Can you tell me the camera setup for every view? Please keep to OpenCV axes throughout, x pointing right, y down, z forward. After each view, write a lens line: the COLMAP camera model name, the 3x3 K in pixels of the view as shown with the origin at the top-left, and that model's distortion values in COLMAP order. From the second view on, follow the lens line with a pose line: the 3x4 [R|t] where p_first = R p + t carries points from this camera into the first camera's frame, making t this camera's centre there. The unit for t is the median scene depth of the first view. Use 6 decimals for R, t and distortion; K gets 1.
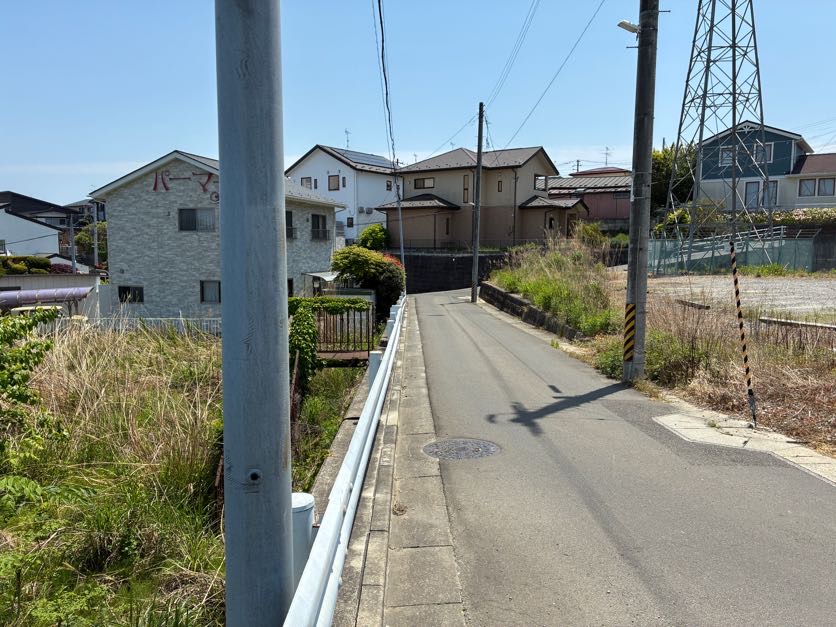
lens RADIAL K [[634.2, 0, 418.0], [0, 634.2, 313.5], [0, 0, 1]] dist [0.087832, -0.104628]
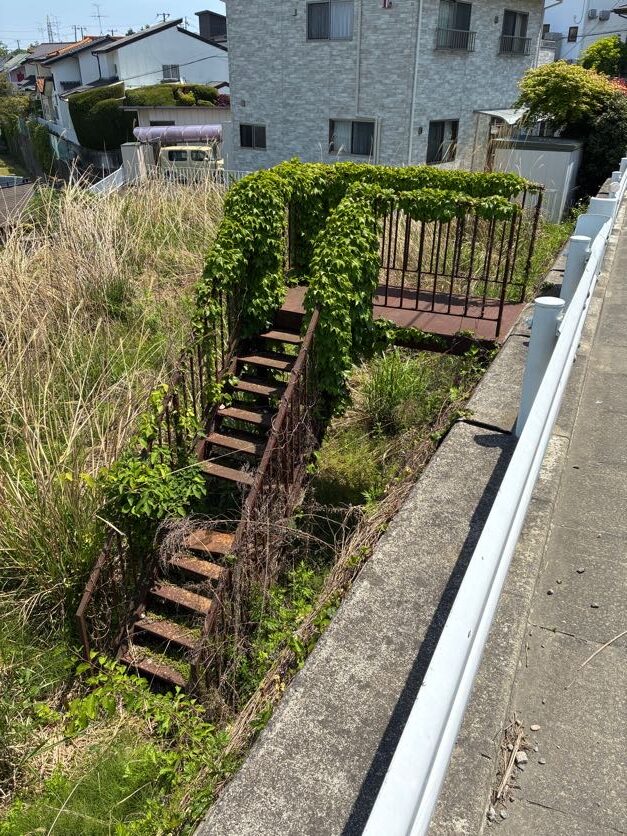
lens RADIAL K [[634.2, 0, 313.5], [0, 634.2, 418.0], [0, 0, 1]] dist [0.087832, -0.104628]
pose [[0.900787, 0.205686, -0.382460, -0.007240], [-0.049340, 0.923488, 0.380440, -0.014646], [0.431449, -0.323825, 0.842015, 0.260234]]
